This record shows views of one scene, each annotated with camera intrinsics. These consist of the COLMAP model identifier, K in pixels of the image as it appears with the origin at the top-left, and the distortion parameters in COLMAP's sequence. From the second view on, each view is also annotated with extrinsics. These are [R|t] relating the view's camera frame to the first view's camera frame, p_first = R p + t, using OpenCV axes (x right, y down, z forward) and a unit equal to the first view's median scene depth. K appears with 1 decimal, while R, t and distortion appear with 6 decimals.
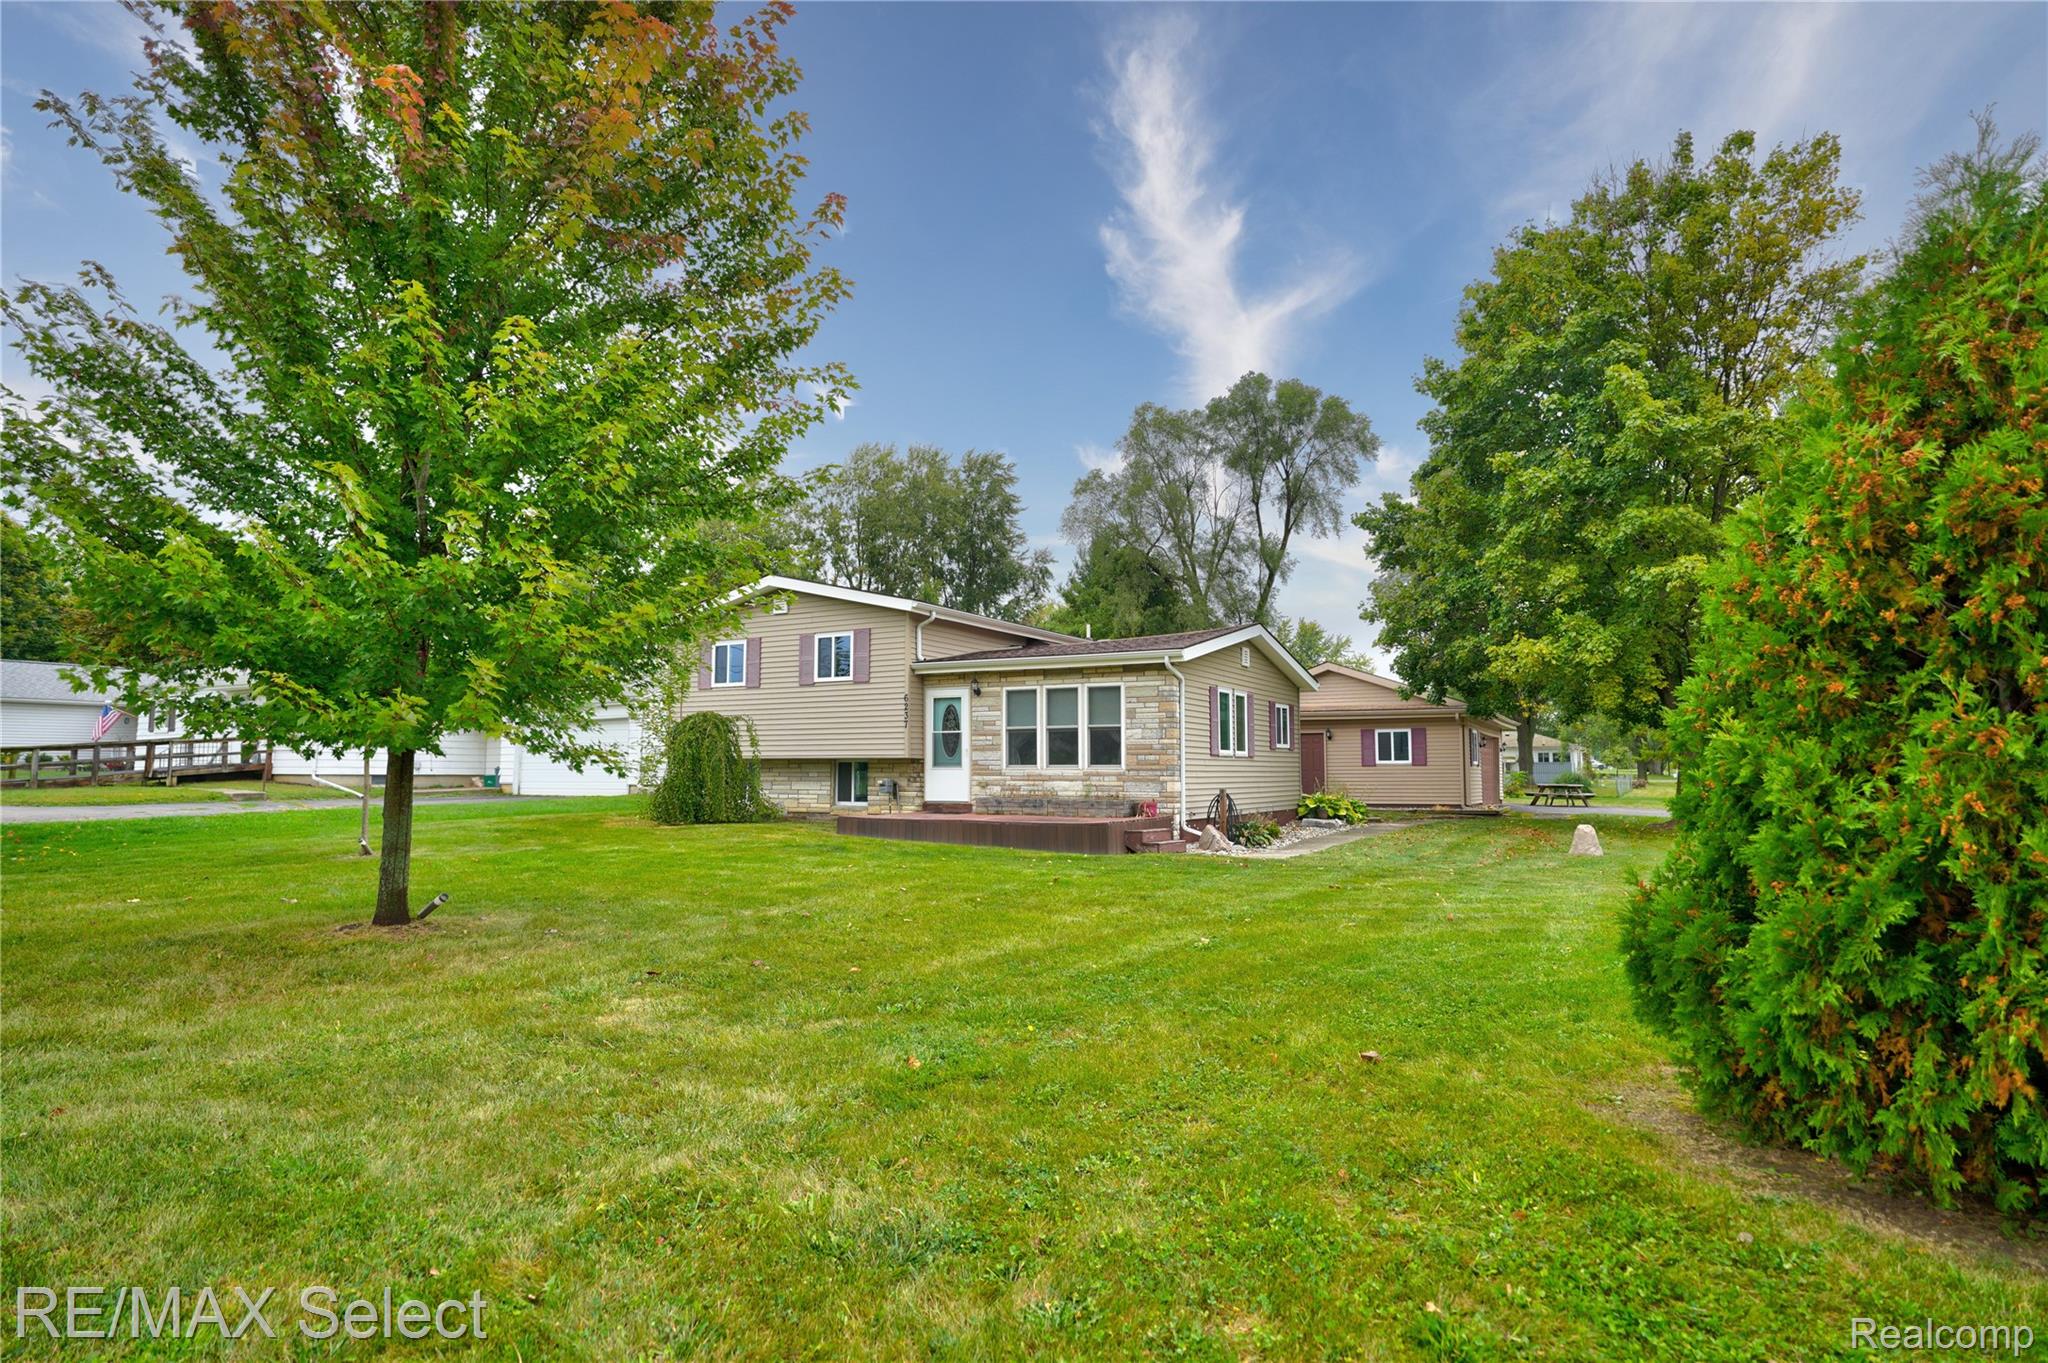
lens RADIAL K [[1140.3, 0, 1034.0], [0, 1140.3, 683.5], [0, 0, 1]] dist [-0.047868, -0.000254]
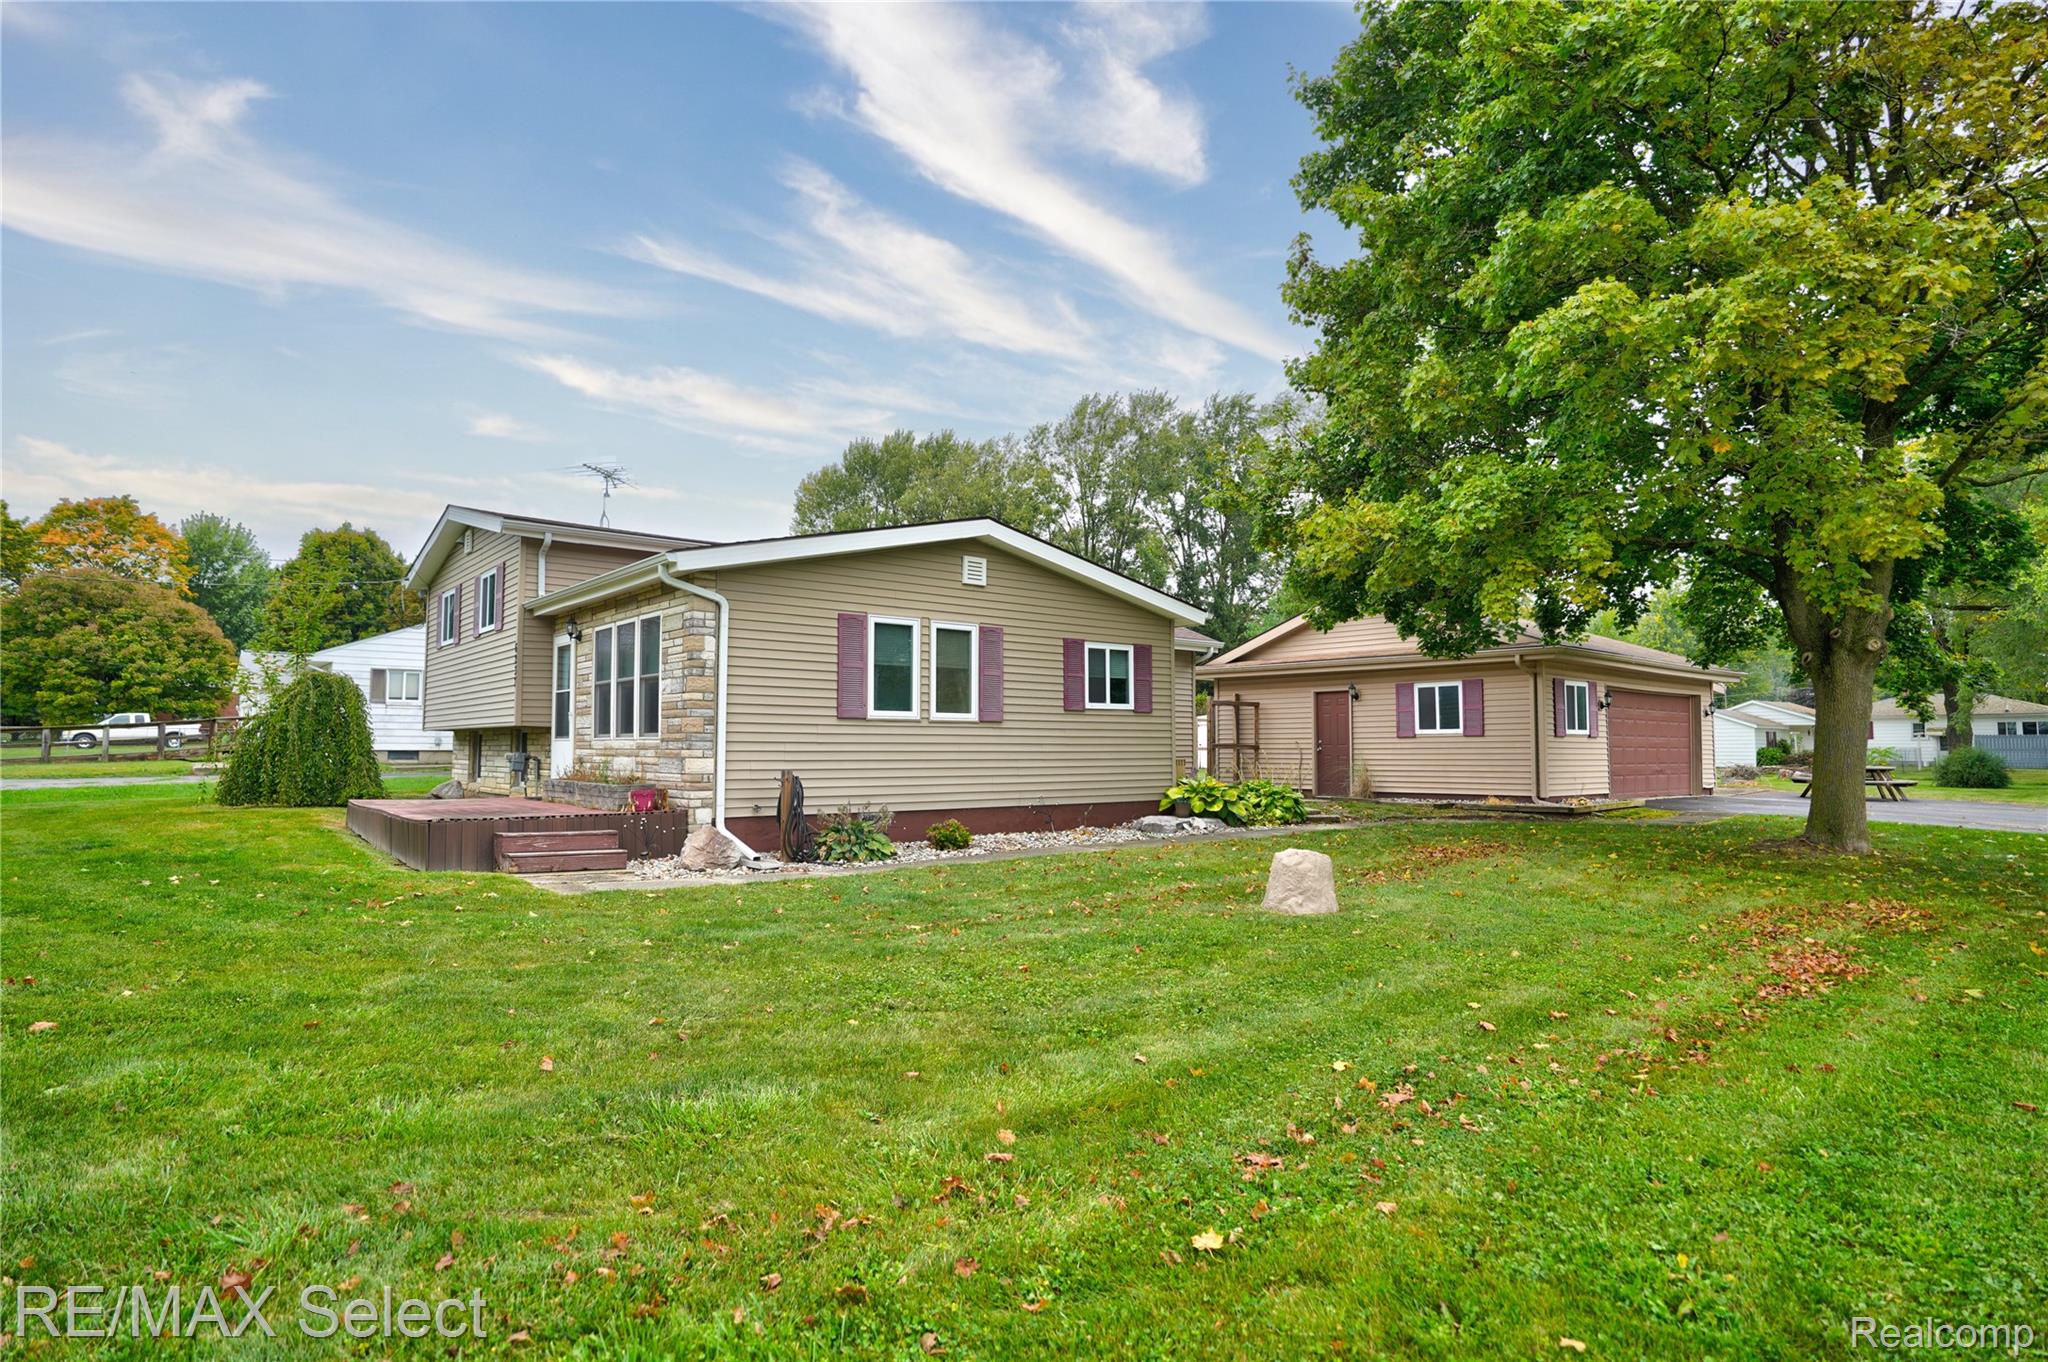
lens RADIAL K [[1140.3, 0, 1038.6], [0, 1140.3, 675.4], [0, 0, 1]] dist [-0.047868, -0.000254]
pose [[0.935286, -0.027716, -0.352807, 0.452903], [0.030786, 0.999521, 0.003094, 0.037073], [0.352552, -0.013755, 0.935691, 0.399100]]
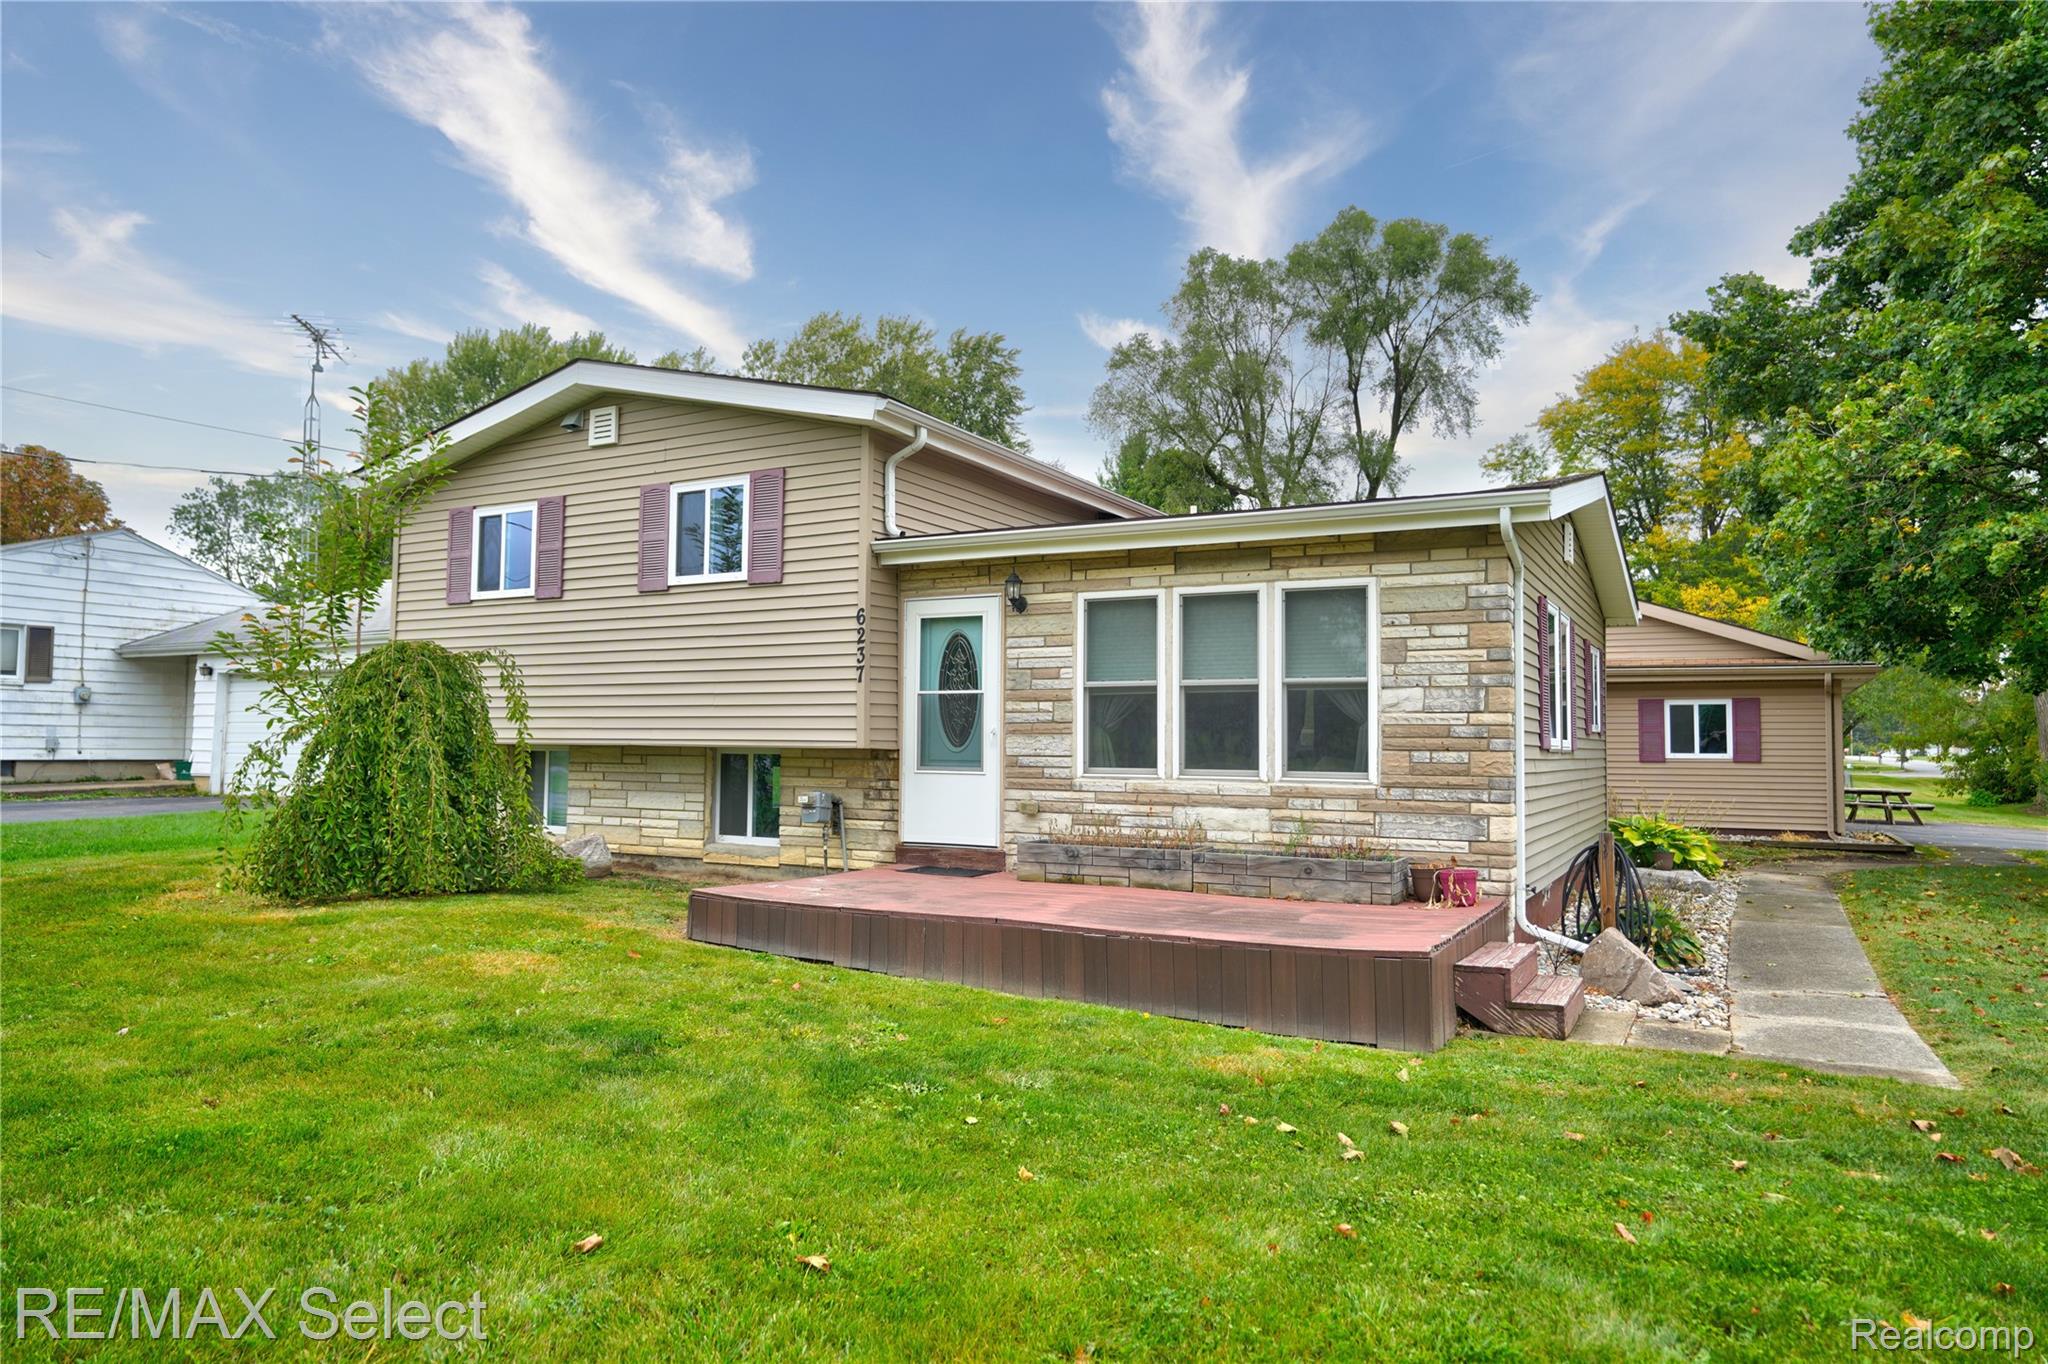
lens RADIAL K [[1293.7, 0, 1024.2], [0, 1293.7, 698.2], [0, 0, 1]] dist [-0.001299, 0.000166]
pose [[0.999949, 0.009809, 0.002219, -0.045161], [-0.009892, 0.999116, 0.040853, 0.022165], [-0.001816, -0.040873, 0.999163, 0.455533]]
